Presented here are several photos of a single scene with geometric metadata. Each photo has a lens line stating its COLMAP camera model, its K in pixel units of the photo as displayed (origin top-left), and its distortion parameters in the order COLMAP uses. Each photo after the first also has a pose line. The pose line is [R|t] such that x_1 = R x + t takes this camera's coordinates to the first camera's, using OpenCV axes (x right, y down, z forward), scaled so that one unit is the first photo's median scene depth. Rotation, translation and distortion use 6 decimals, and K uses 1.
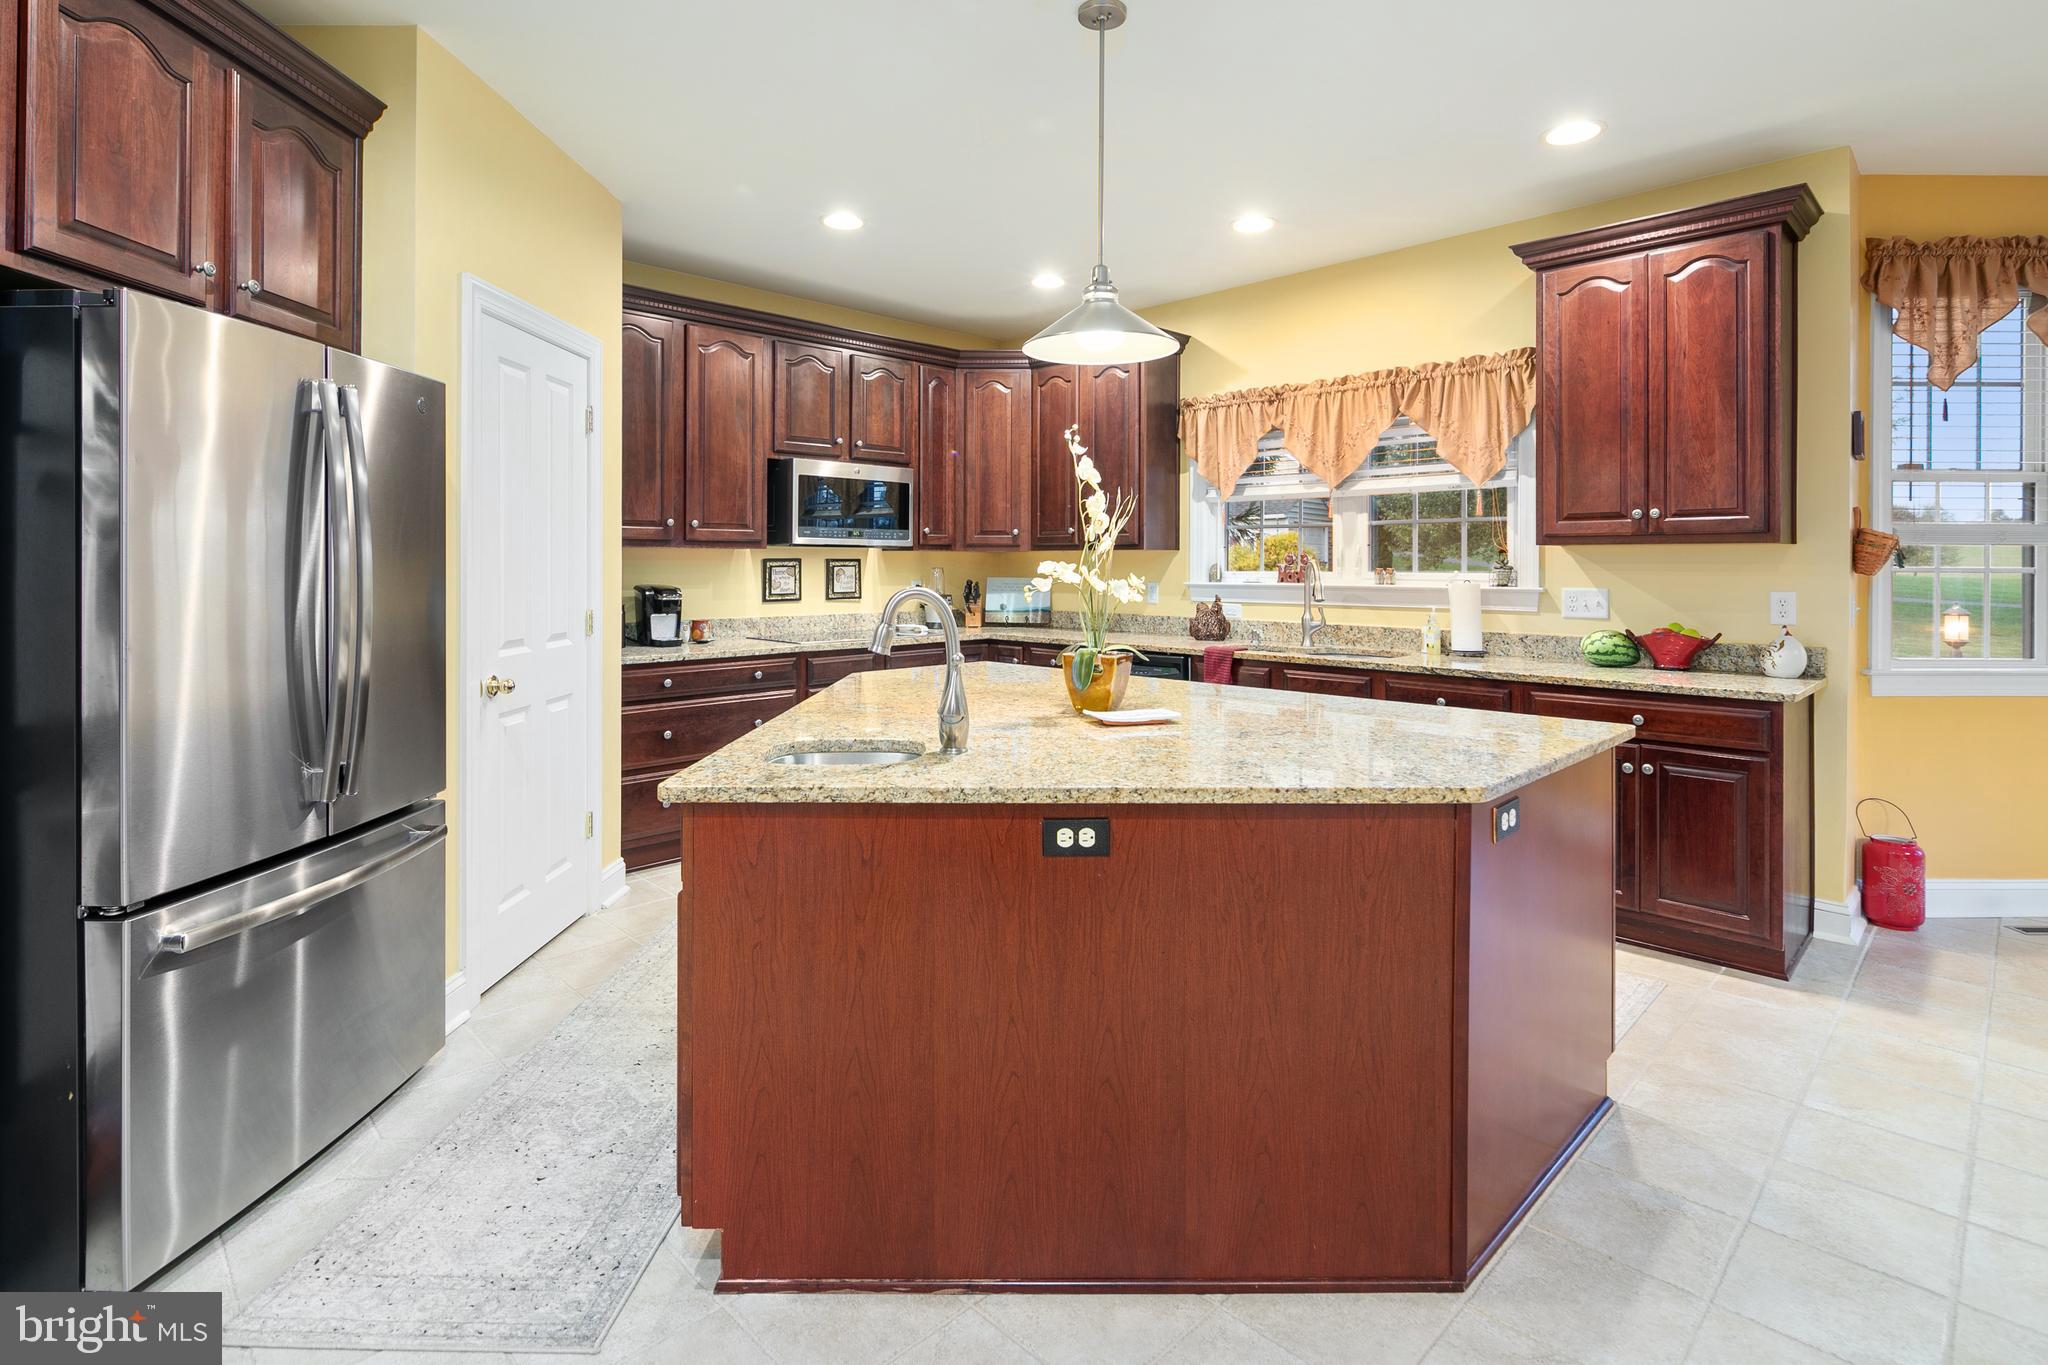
lens RADIAL K [[995.2, 0, 1048.1], [0, 995.2, 564.5], [0, 0, 1]] dist [0.005063, -0.004121]
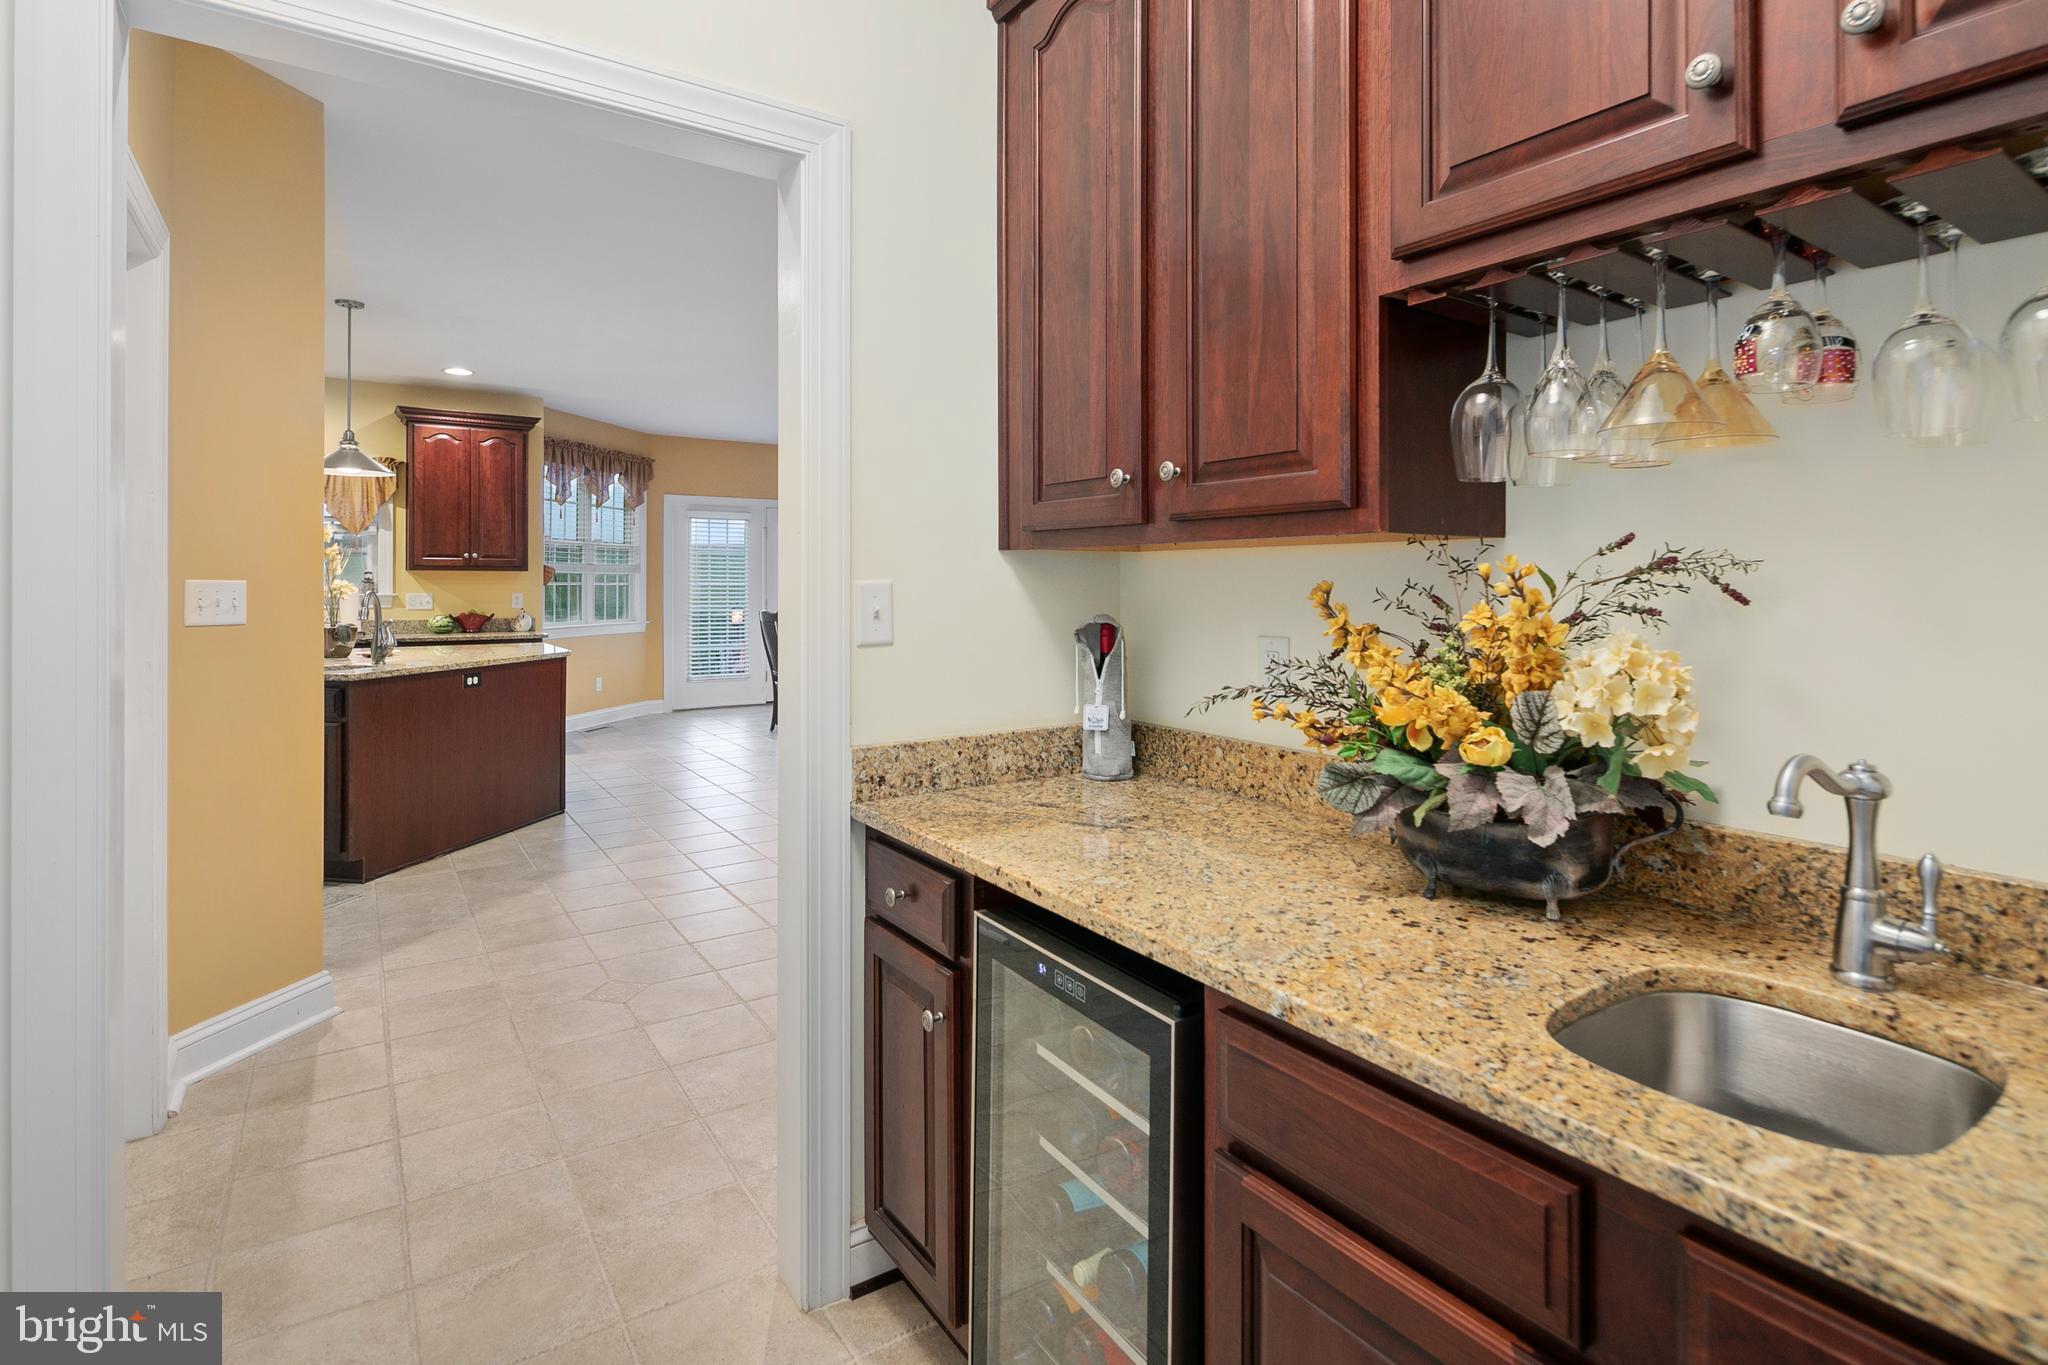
lens RADIAL K [[995.2, 0, 1040.1], [0, 995.2, 579.6], [0, 0, 1]] dist [0.005063, -0.004121]
pose [[0.178341, 0.001151, 0.983968, -1.175729], [-0.001740, 0.999998, -0.000855, -0.002519], [-0.983967, -0.001559, 0.178343, -0.503897]]
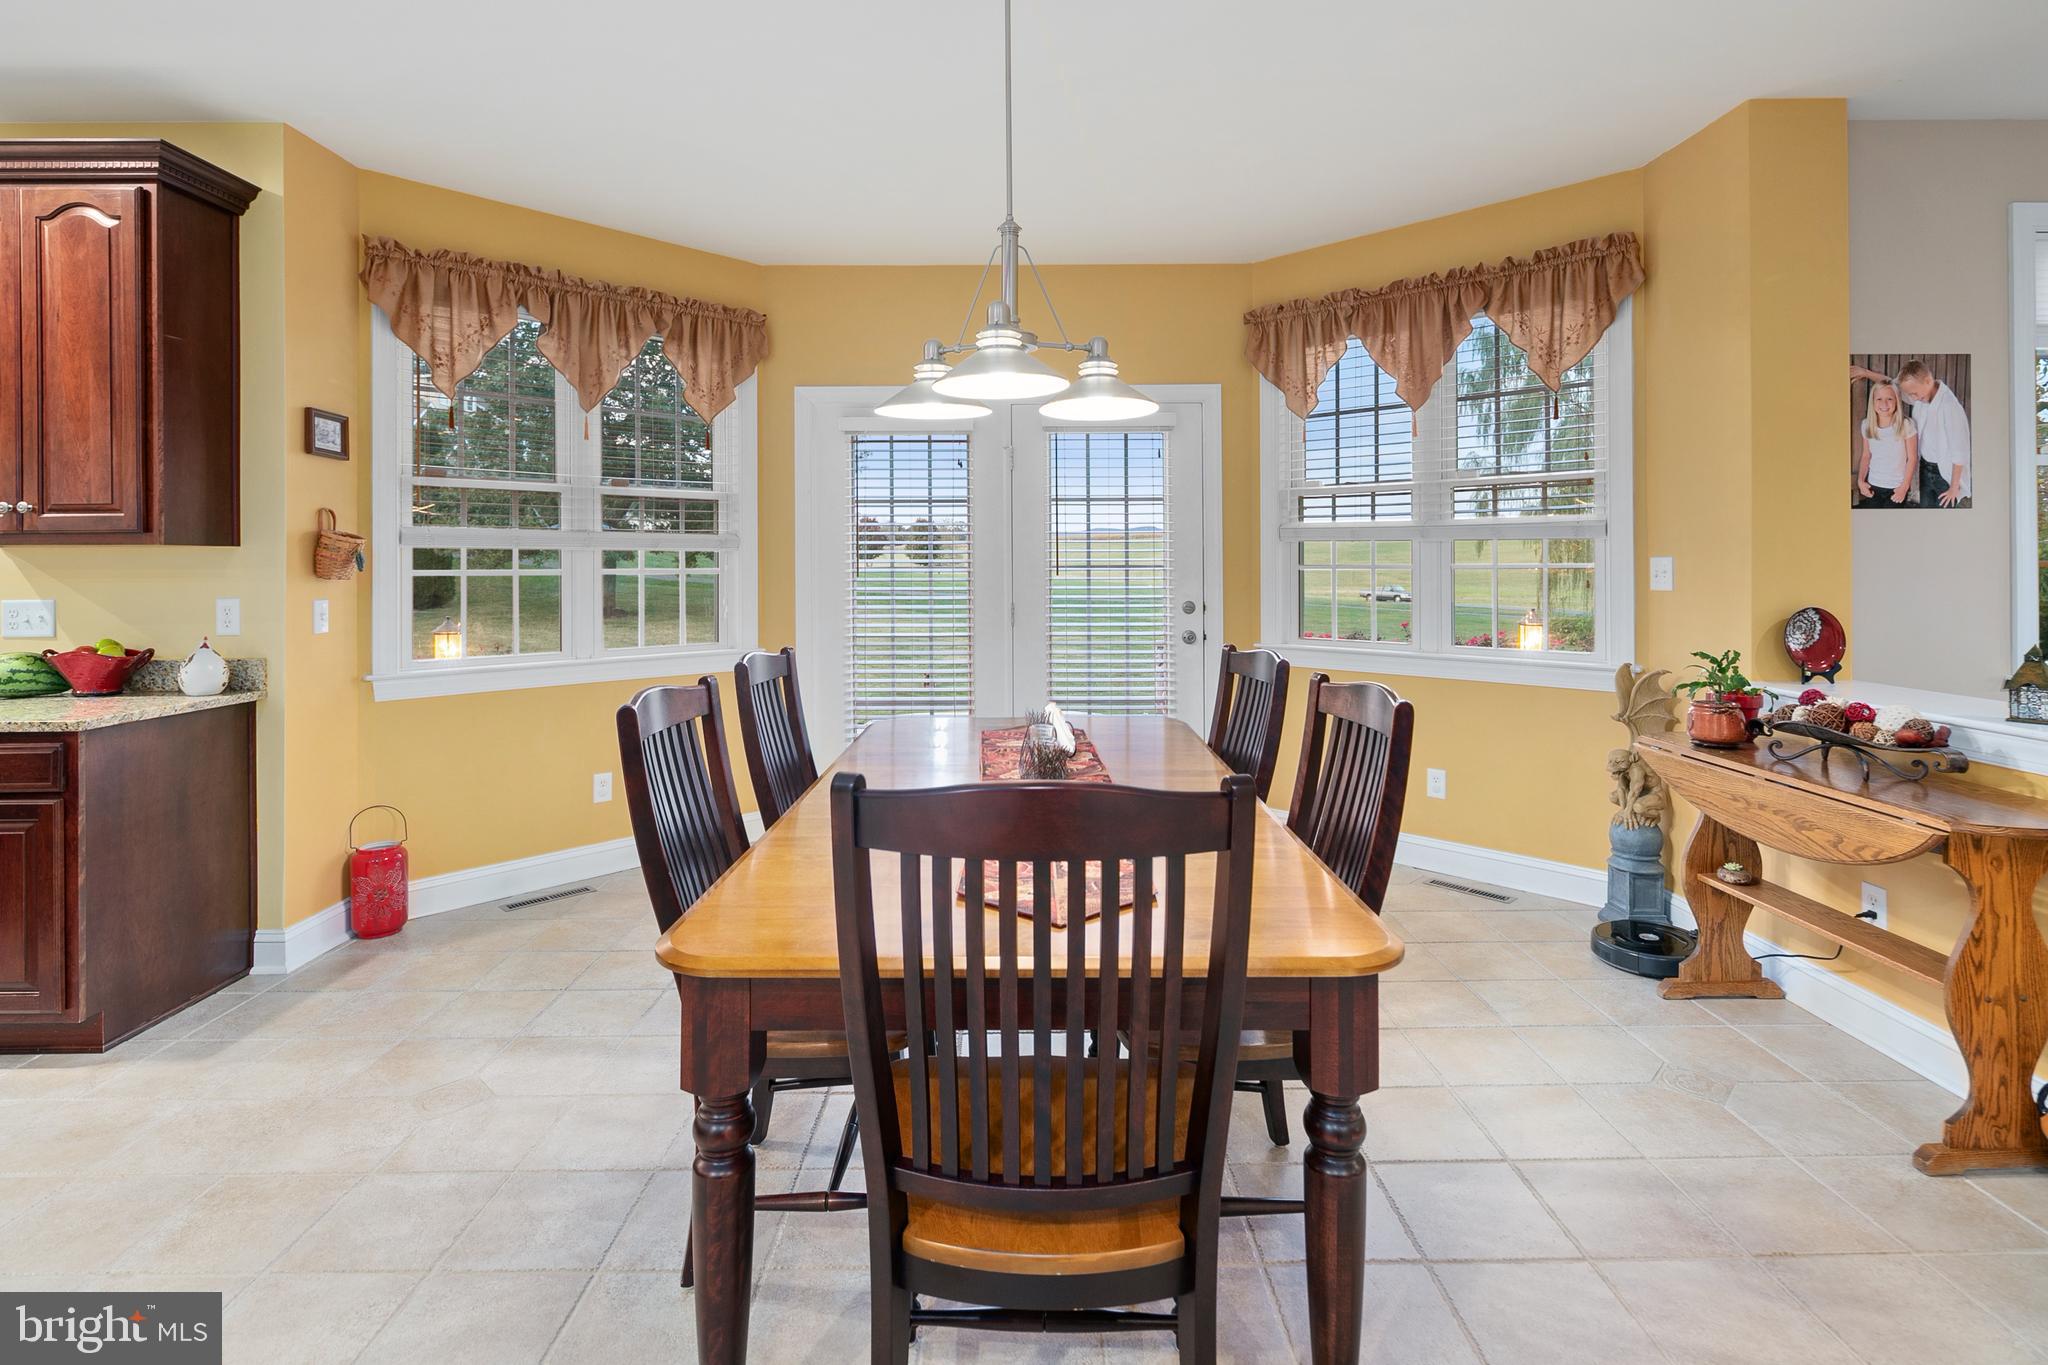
lens RADIAL K [[995.2, 0, 1024.7], [0, 995.2, 565.9], [0, 0, 1]] dist [0.005063, -0.004121]
pose [[0.701830, -0.005918, 0.712319, 0.585182], [0.007778, 0.999970, 0.000645, 0.002255], [-0.712302, 0.005088, 0.701855, -0.148059]]
